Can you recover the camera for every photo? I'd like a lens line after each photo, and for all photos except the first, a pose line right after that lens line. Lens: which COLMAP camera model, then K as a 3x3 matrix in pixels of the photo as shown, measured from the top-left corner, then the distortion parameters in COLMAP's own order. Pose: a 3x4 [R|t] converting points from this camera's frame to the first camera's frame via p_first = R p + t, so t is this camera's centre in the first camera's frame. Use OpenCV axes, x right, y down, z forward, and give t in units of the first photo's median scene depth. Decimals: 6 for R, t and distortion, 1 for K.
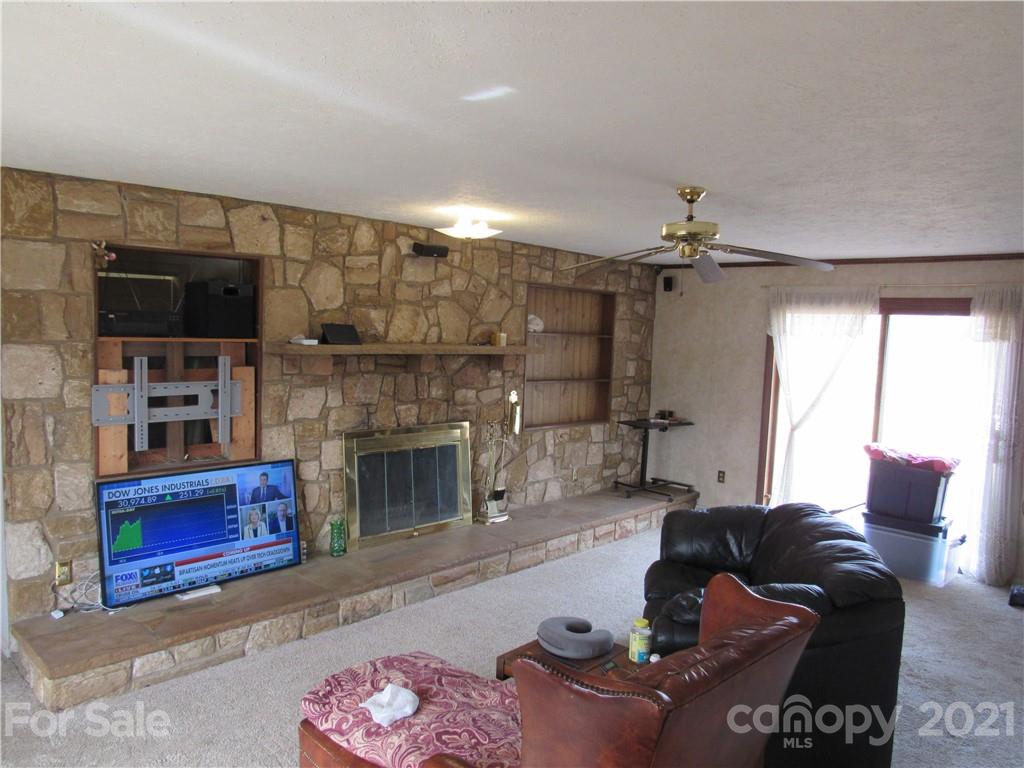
lens RADIAL K [[732.0, 0, 514.7], [0, 732.0, 374.4], [0, 0, 1]] dist [-0.029818, 0.013822]
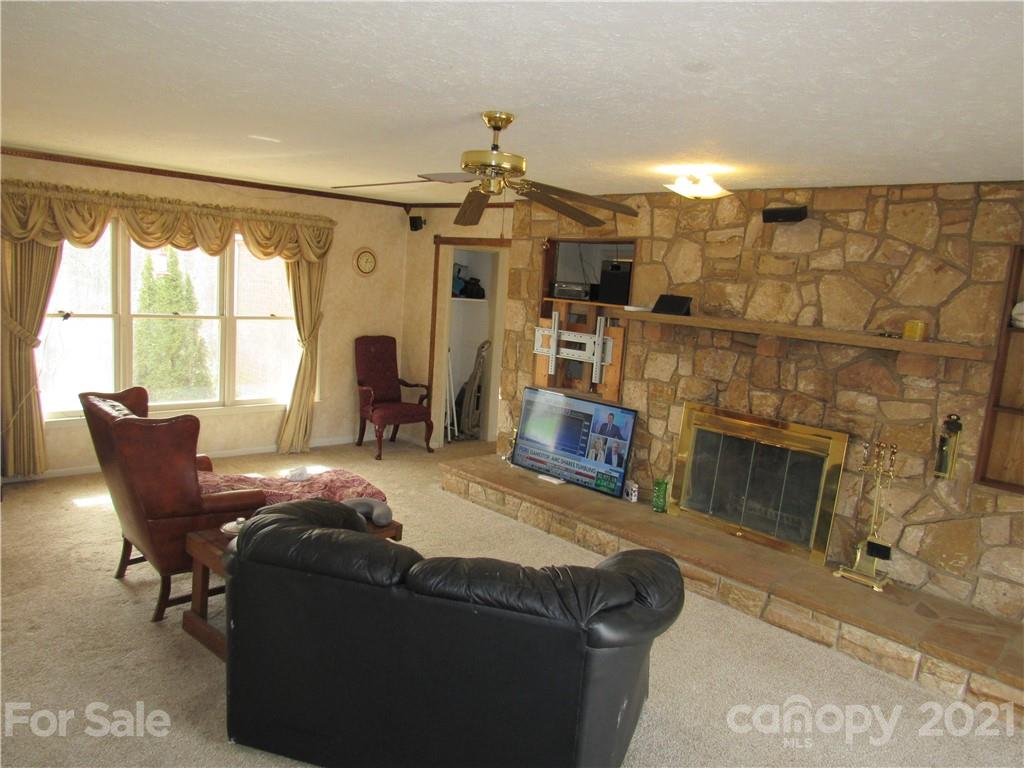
lens RADIAL K [[732.0, 0, 513.2], [0, 732.0, 381.5], [0, 0, 1]] dist [-0.029818, 0.013822]
pose [[-0.041407, 0.097077, -0.994415, 0.781969], [-0.144651, 0.984201, 0.102103, -0.018455], [0.988616, 0.148071, -0.026711, 0.753980]]
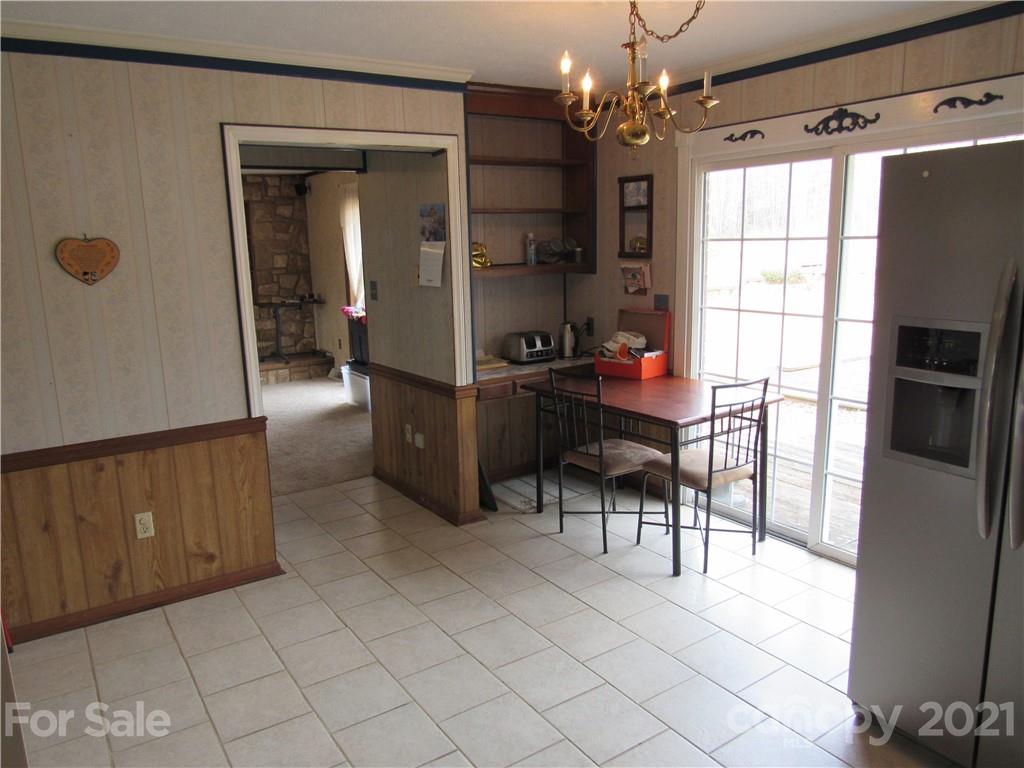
lens RADIAL K [[732.0, 0, 513.1], [0, 732.0, 381.1], [0, 0, 1]] dist [-0.029818, 0.013822]
pose [[0.975541, -0.025694, -0.218311, 1.183874], [0.054601, 0.990343, 0.127432, 0.084725], [0.212929, -0.136235, 0.967523, -0.222189]]
